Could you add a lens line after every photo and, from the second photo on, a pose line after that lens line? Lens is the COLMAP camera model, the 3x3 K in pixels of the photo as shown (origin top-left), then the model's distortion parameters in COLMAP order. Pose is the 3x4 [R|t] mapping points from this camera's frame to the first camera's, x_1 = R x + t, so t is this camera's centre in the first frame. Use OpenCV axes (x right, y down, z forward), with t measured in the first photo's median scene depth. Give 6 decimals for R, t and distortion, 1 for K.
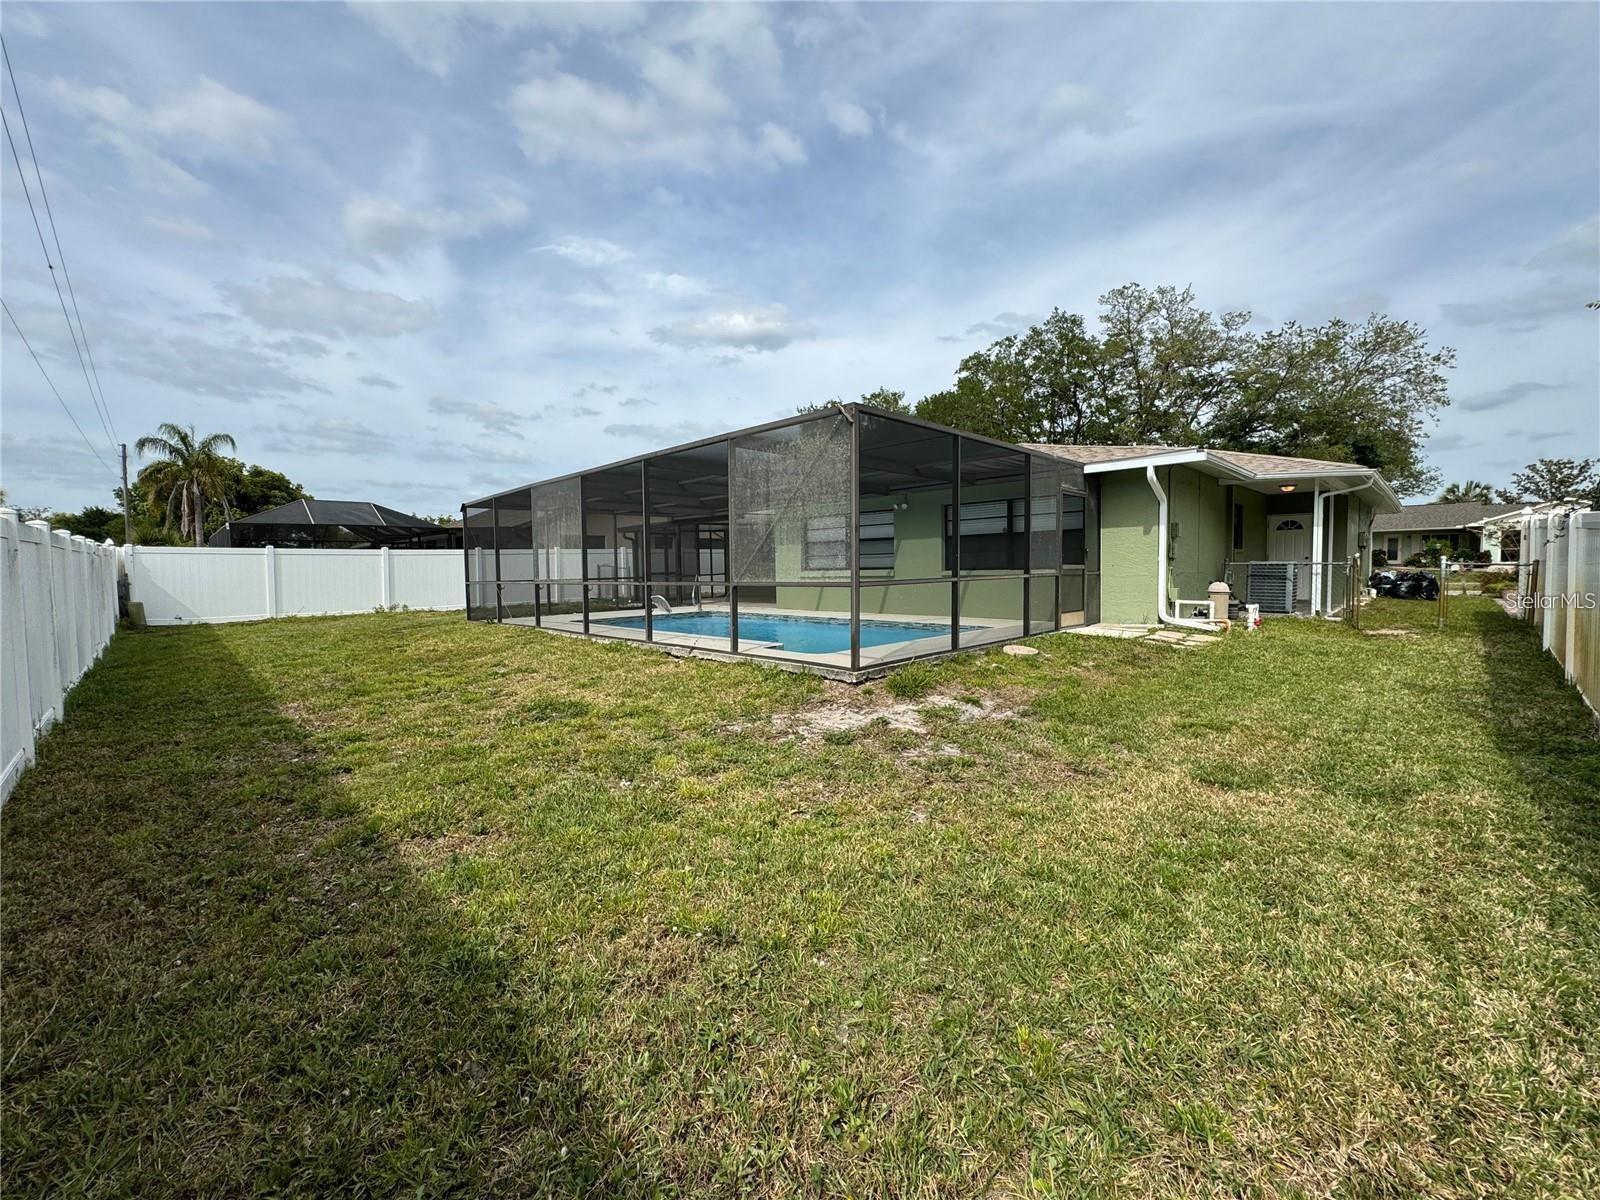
lens RADIAL K [[634.4, 0, 800.0], [0, 634.4, 600.0], [0, 0, 1]] dist [0.000339, 0.000299]
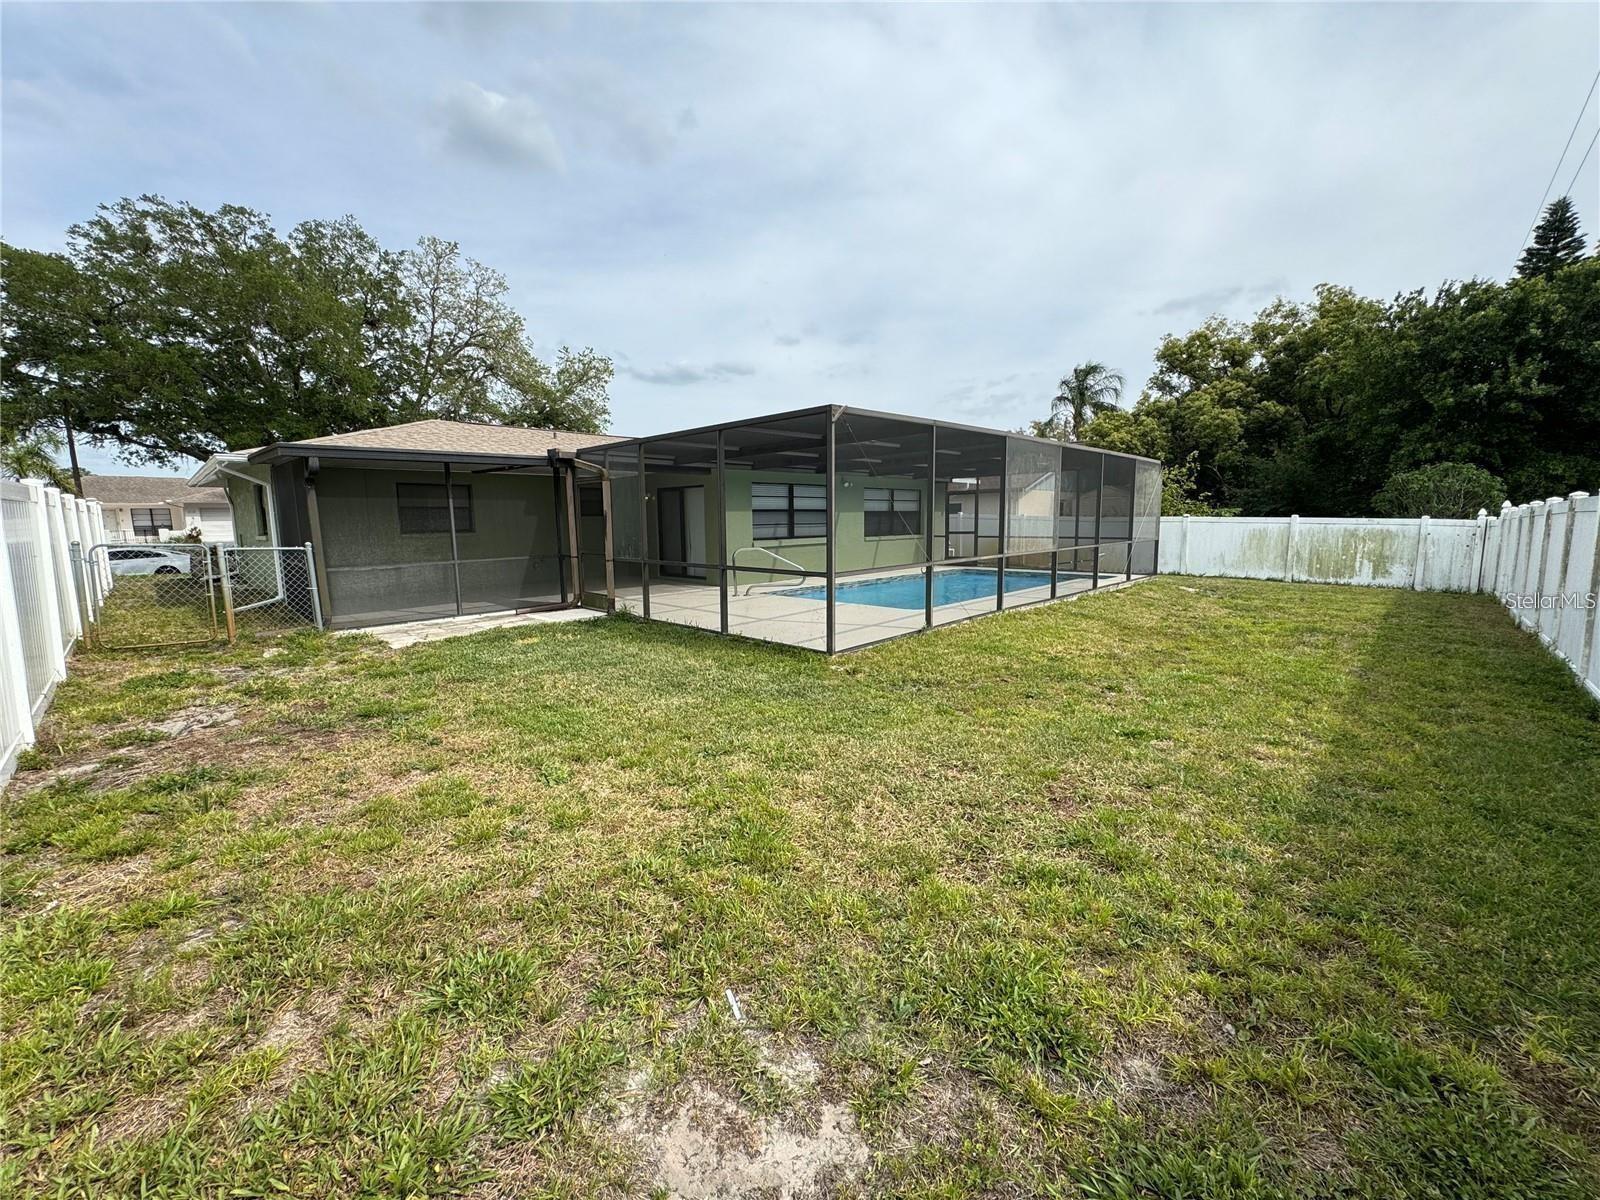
lens RADIAL K [[634.4, 0, 800.0], [0, 634.4, 600.0], [0, 0, 1]] dist [0.000339, 0.000299]
pose [[-0.015721, -0.105950, 0.994247, -0.900784], [0.068297, 0.991934, 0.106784, -0.054962], [-0.997541, 0.069583, -0.008359, 0.943856]]
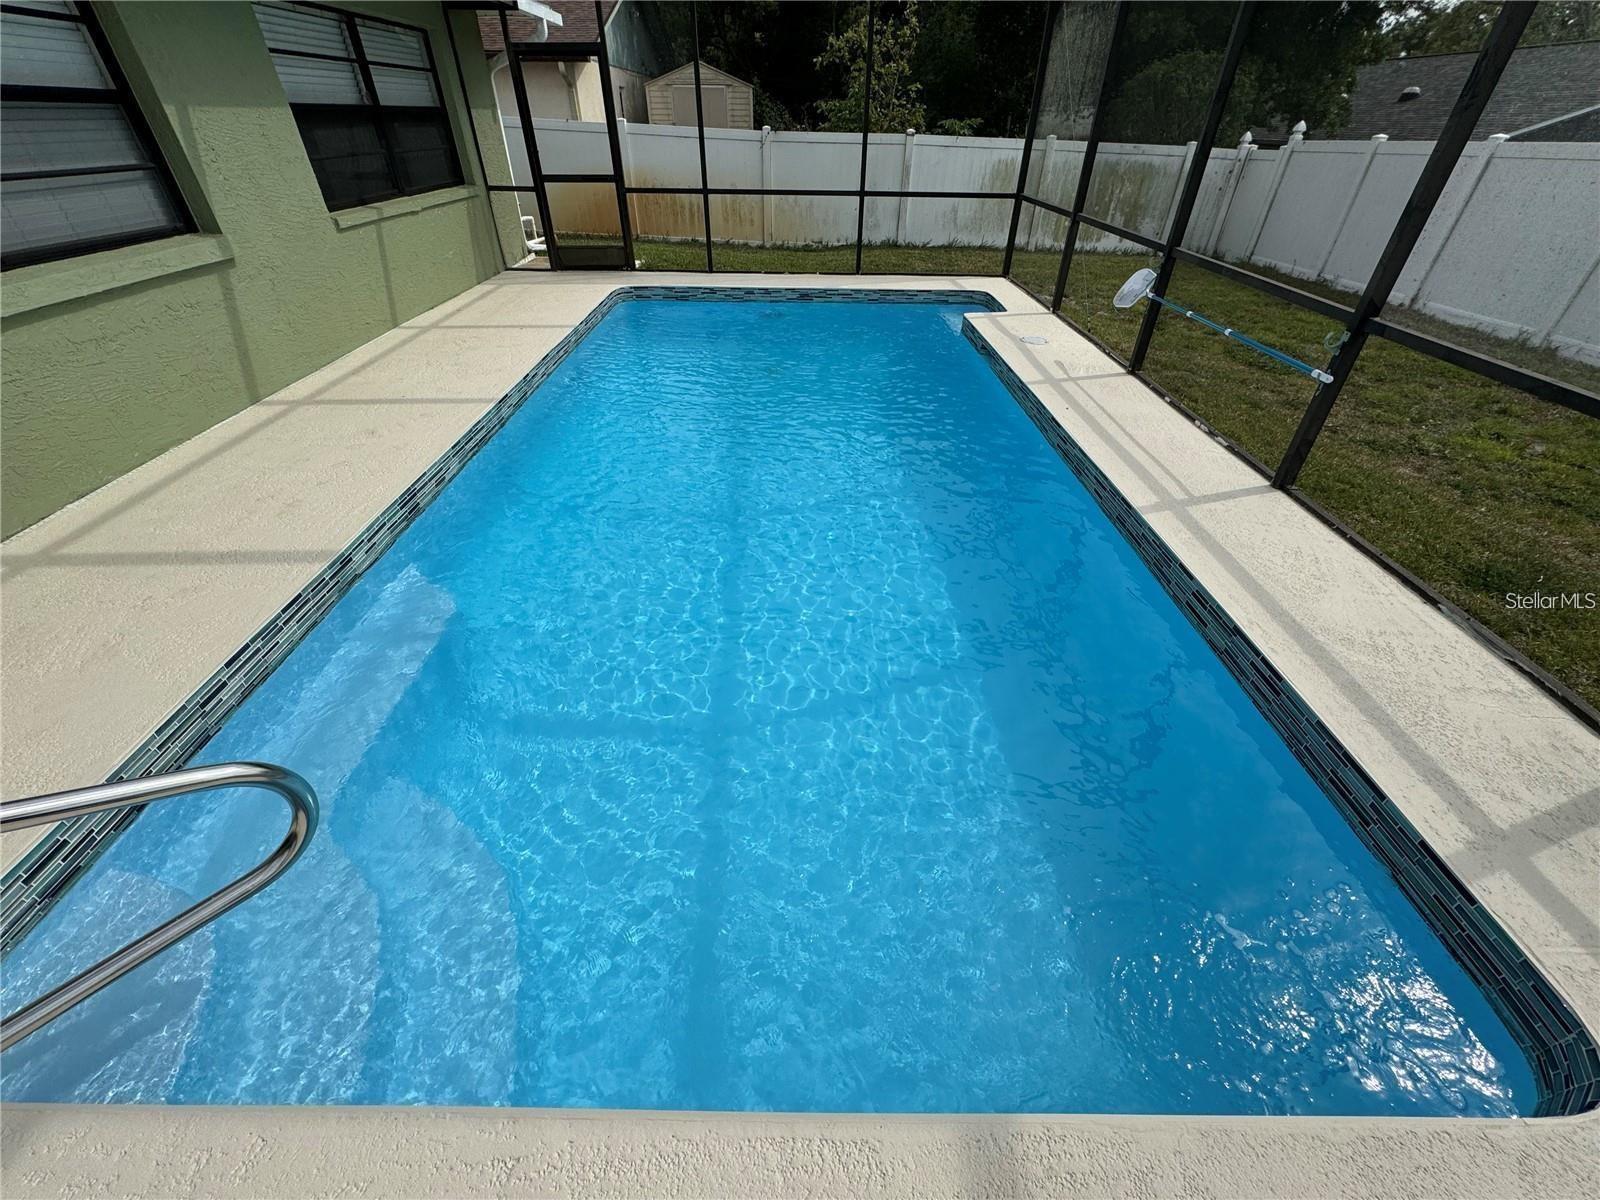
lens RADIAL K [[642.5, 0, 800.0], [0, 642.5, 600.0], [0, 0, 1]] dist [0.001055, 0.000077]
pose [[-0.712369, -0.413150, 0.567307, -0.245349], [0.040849, 0.782574, 0.621216, -0.077503], [-0.700615, 0.465710, -0.540604, 0.916904]]
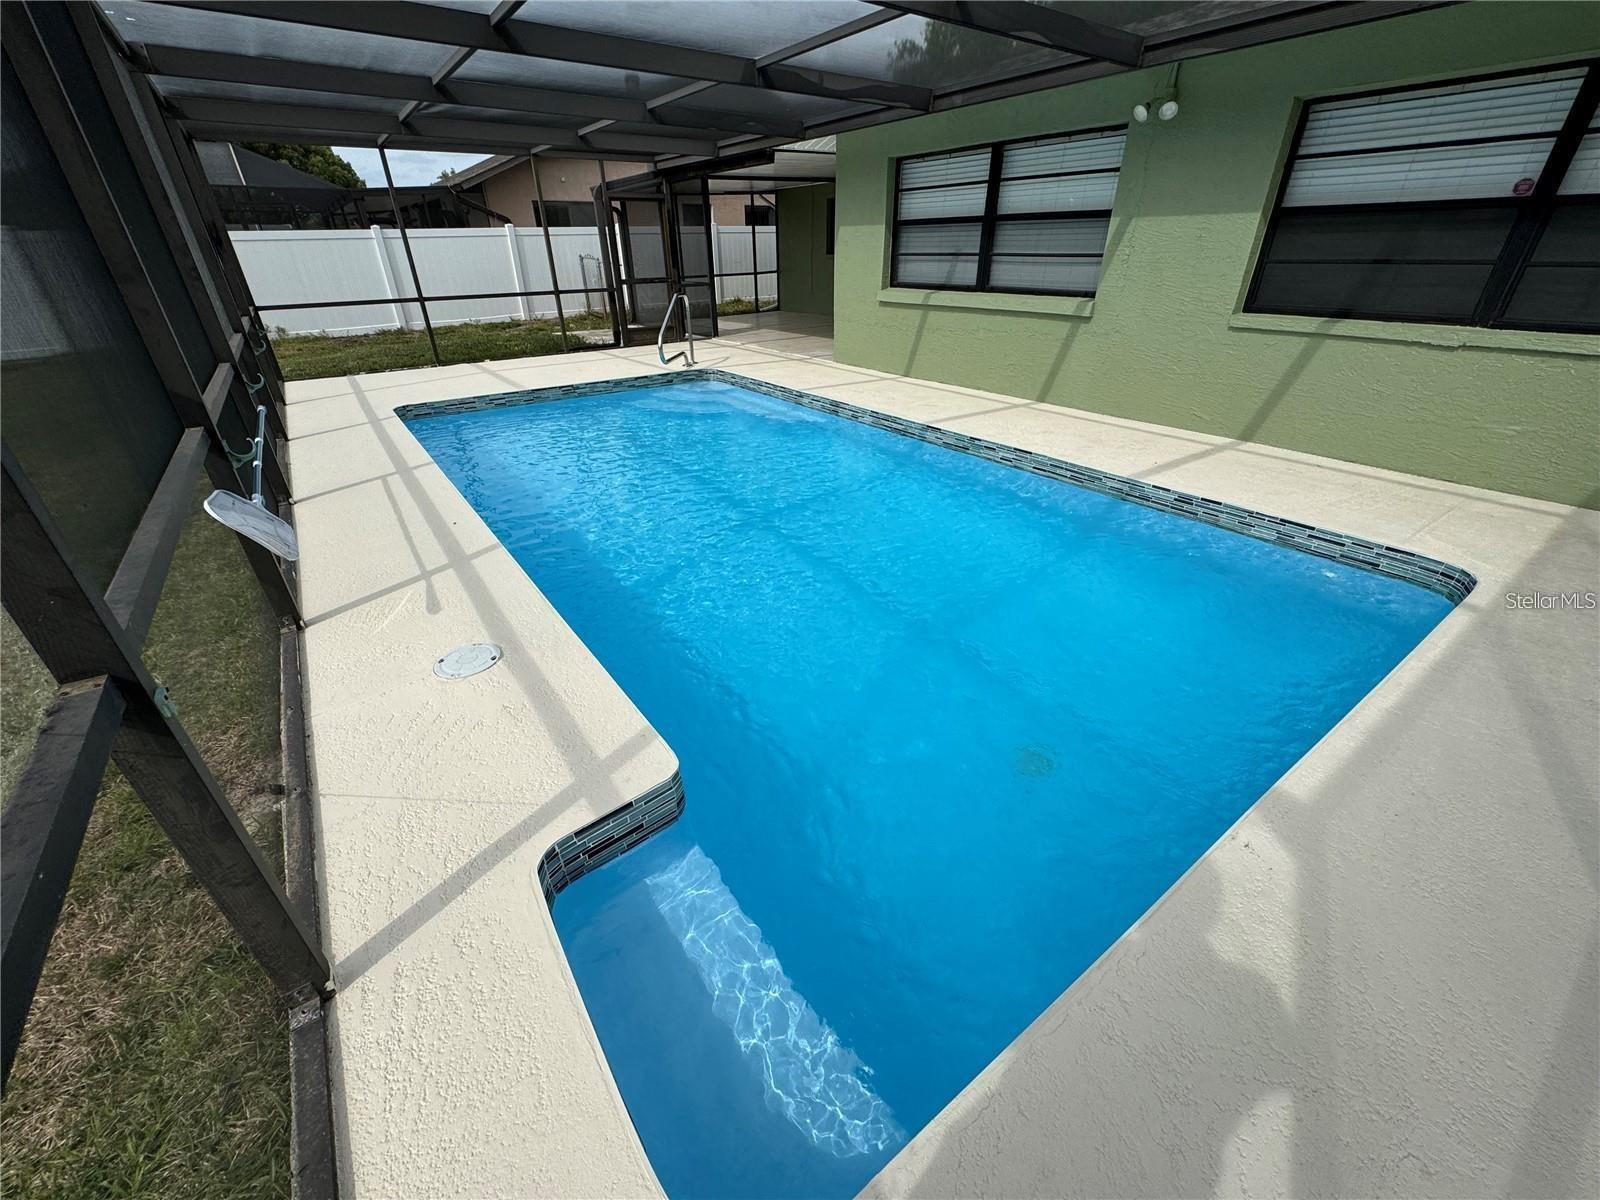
lens RADIAL K [[634.4, 0, 800.0], [0, 634.4, 600.0], [0, 0, 1]] dist [0.000339, 0.000299]
pose [[0.988087, 0.082199, -0.130103, 0.023360], [-0.015868, 0.895317, 0.445147, -0.047437], [0.153074, -0.437779, 0.885956, 0.447285]]
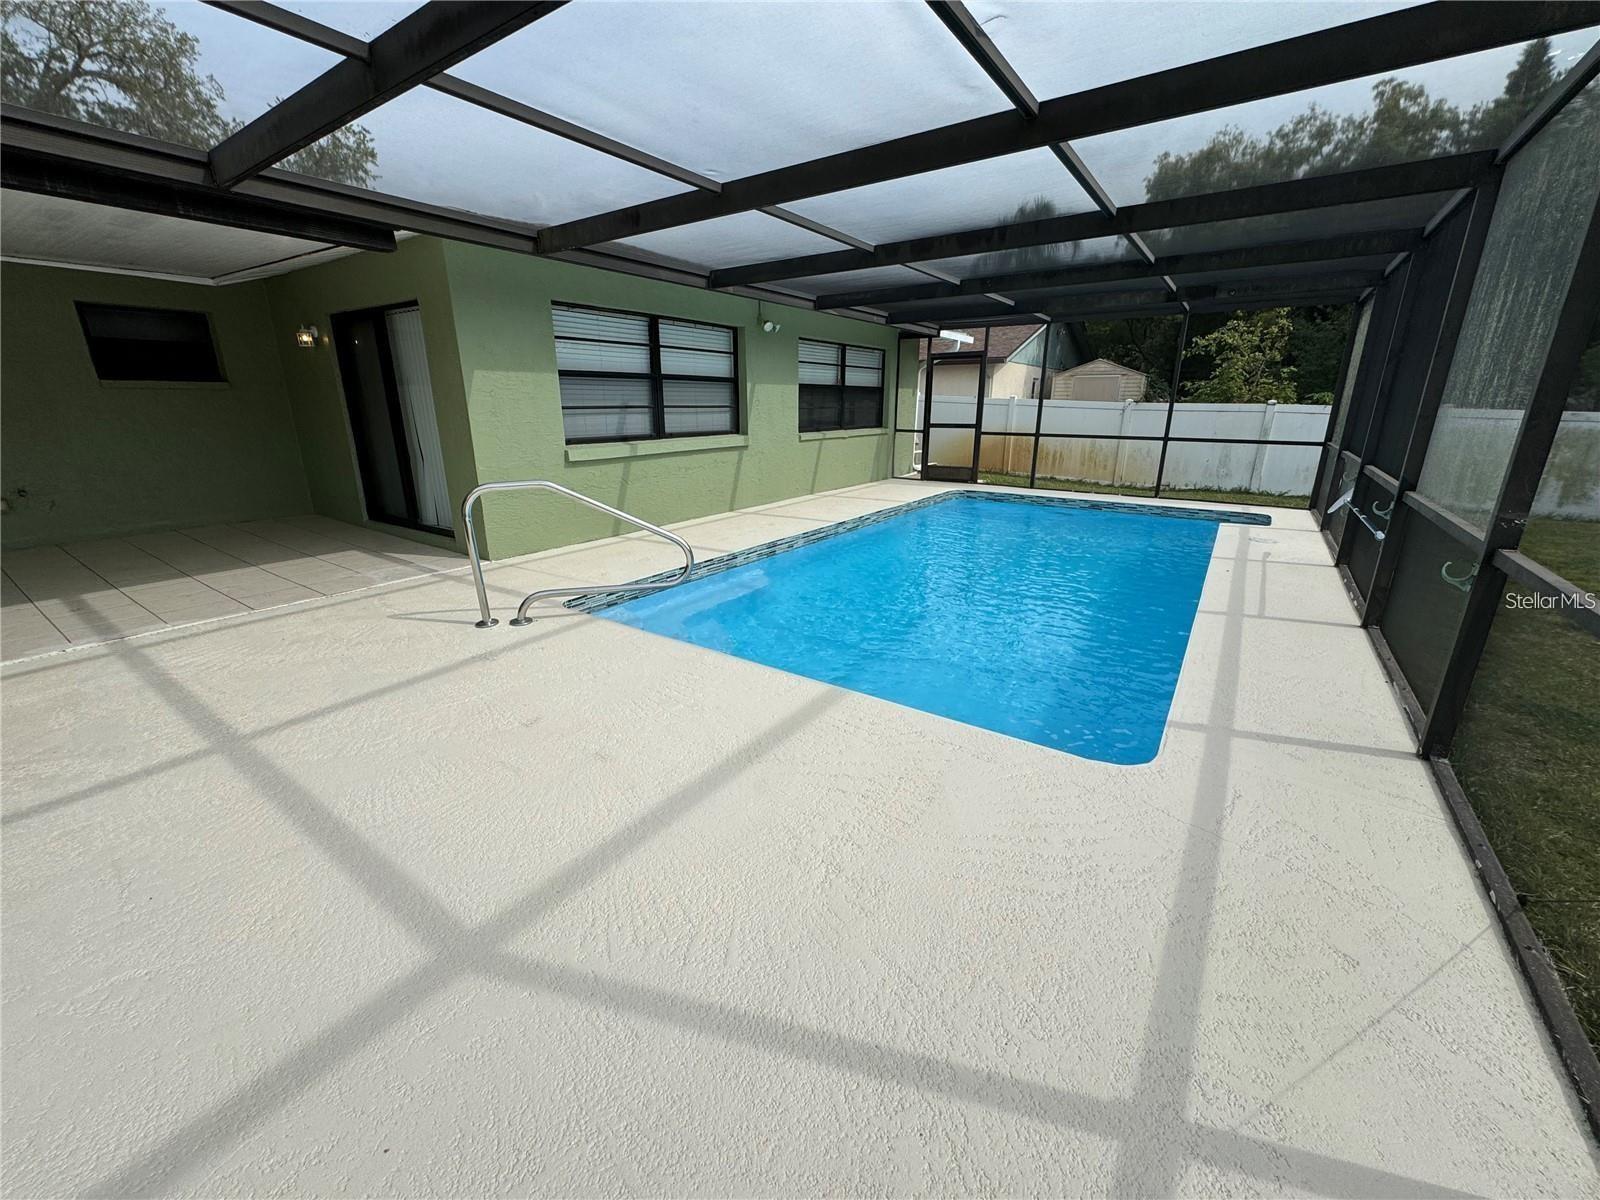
lens RADIAL K [[642.5, 0, 800.0], [0, 642.5, 600.0], [0, 0, 1]] dist [0.001055, 0.000077]
pose [[-0.186516, -0.272623, 0.943869, -0.422084], [0.053894, 0.956442, 0.286904, -0.061477], [-0.980973, 0.104381, -0.163699, 0.930700]]
